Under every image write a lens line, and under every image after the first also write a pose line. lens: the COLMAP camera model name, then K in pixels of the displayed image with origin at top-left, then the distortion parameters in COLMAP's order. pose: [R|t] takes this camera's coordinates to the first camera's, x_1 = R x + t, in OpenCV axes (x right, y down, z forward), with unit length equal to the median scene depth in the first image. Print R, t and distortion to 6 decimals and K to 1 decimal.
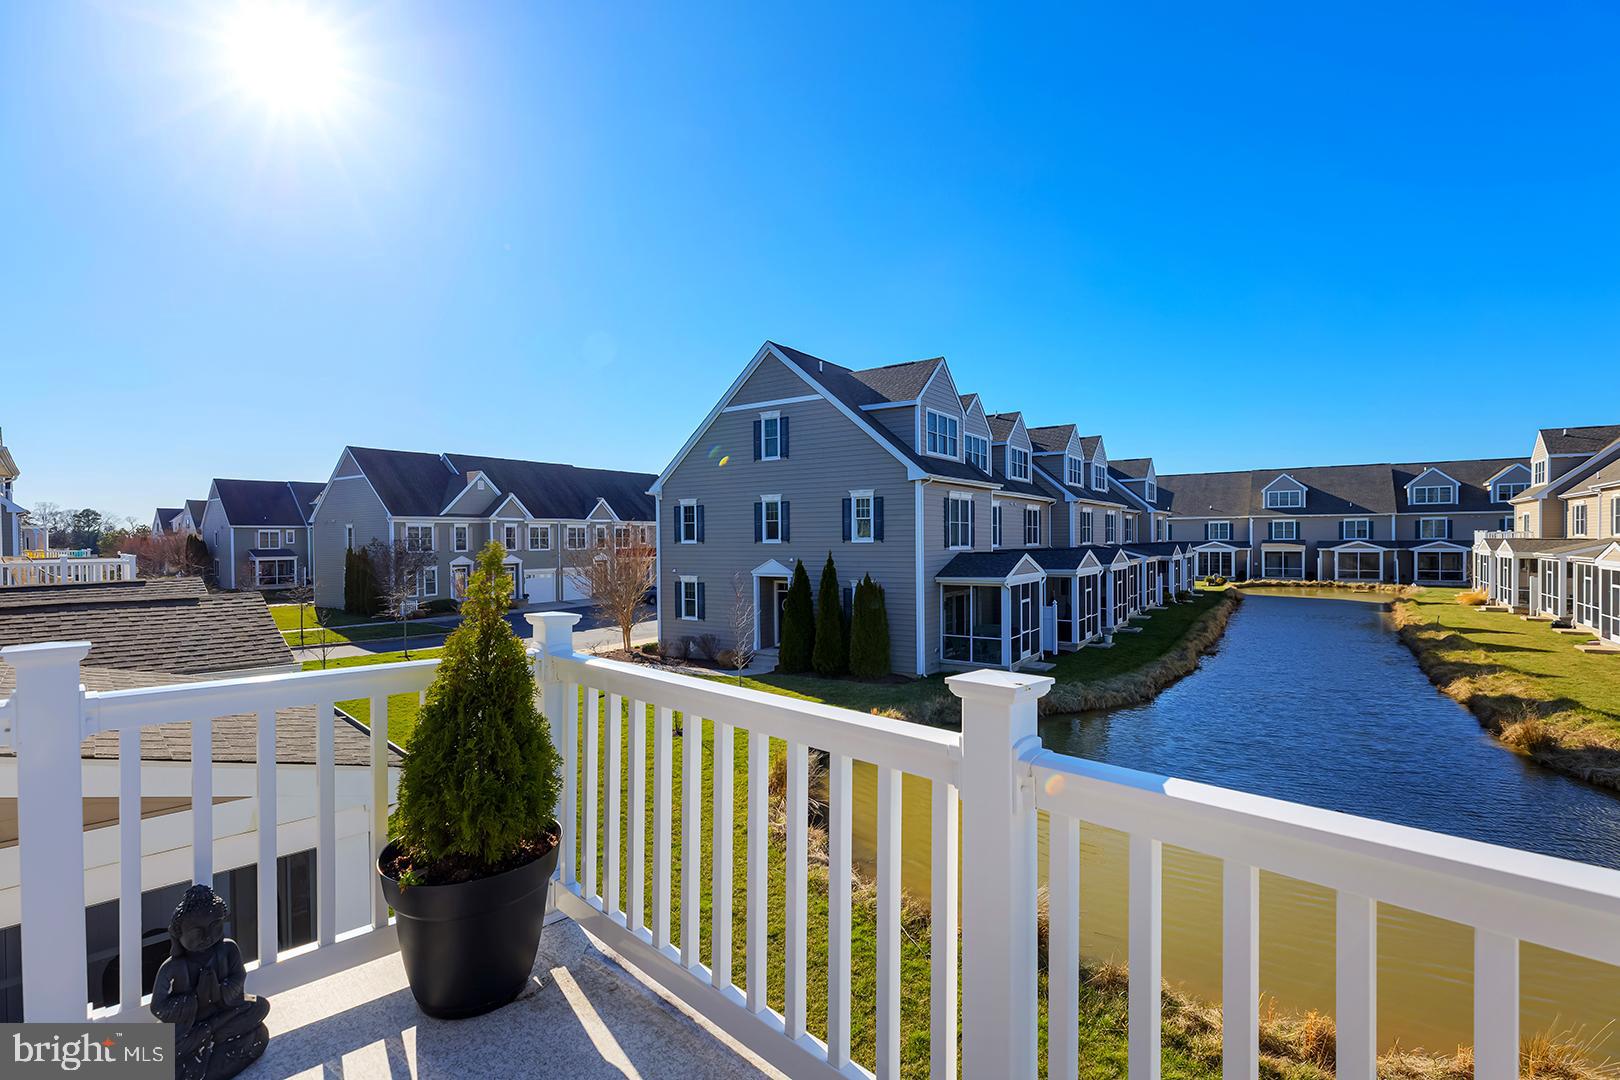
lens RADIAL K [[741.4, 0, 812.2], [0, 741.4, 543.4], [0, 0, 1]] dist [-0.000702, 0.000624]
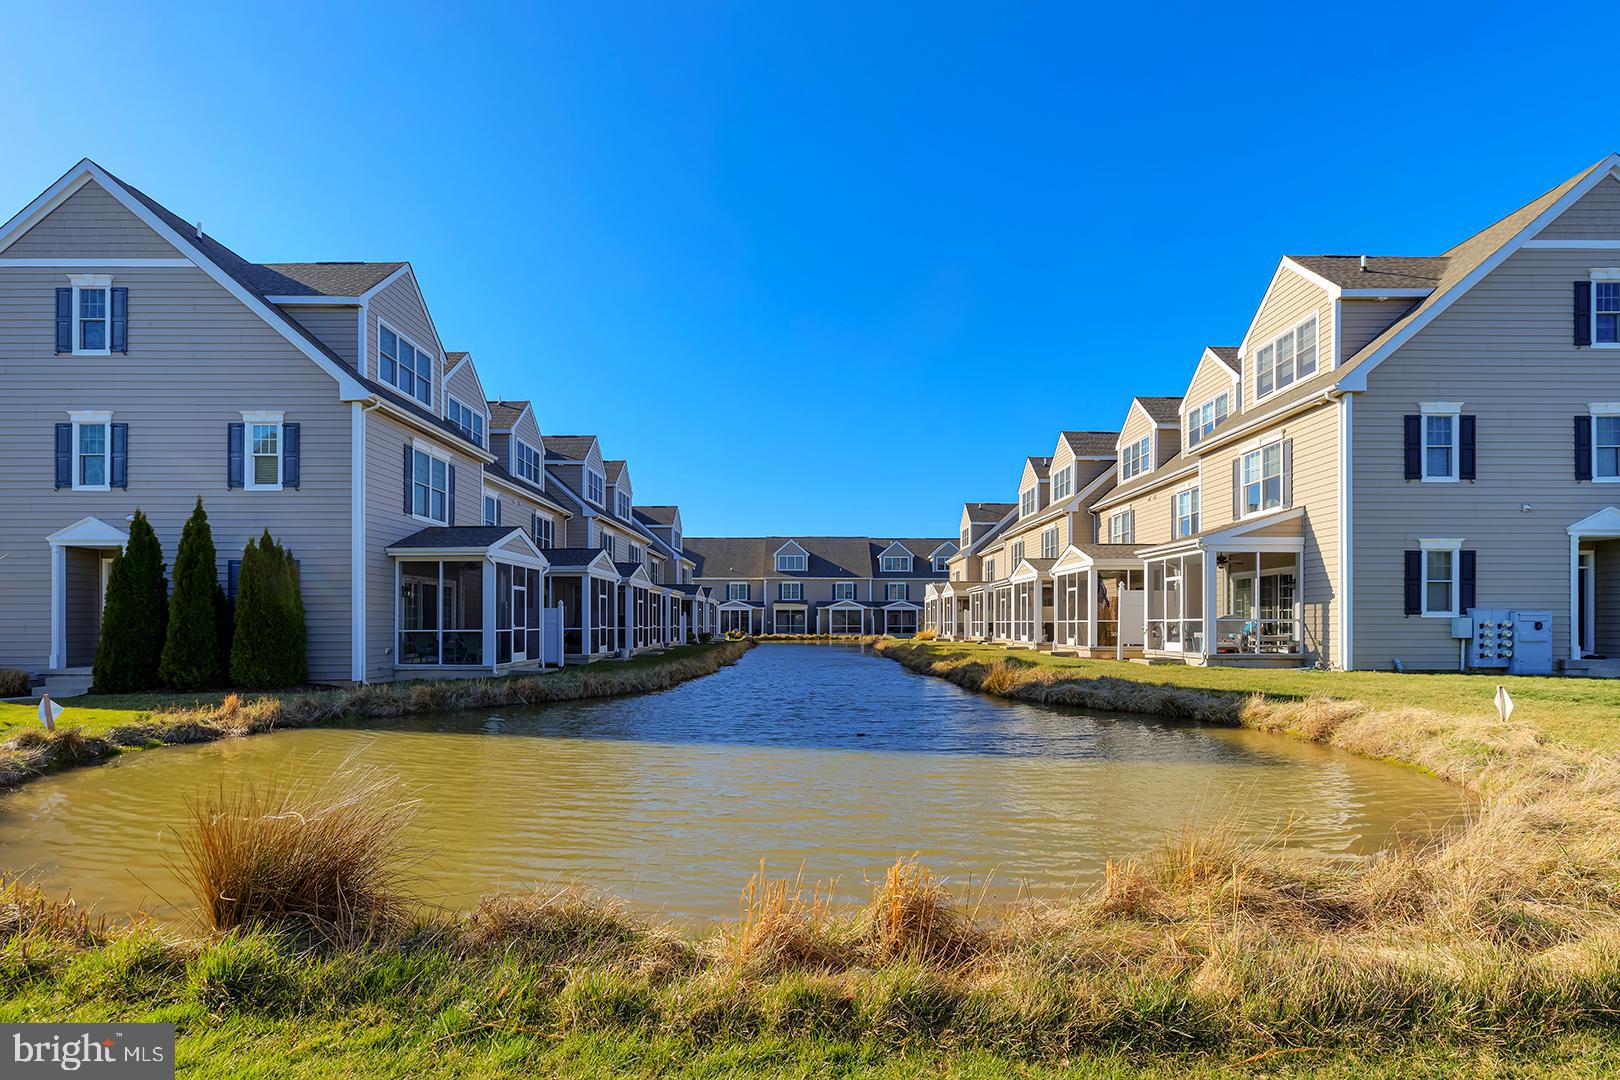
lens RADIAL K [[763.1, 0, 807.9], [0, 763.1, 622.9], [0, 0, 1]] dist [0.001160, -0.000021]
pose [[0.829754, 0.009723, 0.558045, 0.059536], [-0.001402, 0.999881, -0.015337, 0.081928], [-0.558128, 0.011943, 0.829669, 0.105291]]
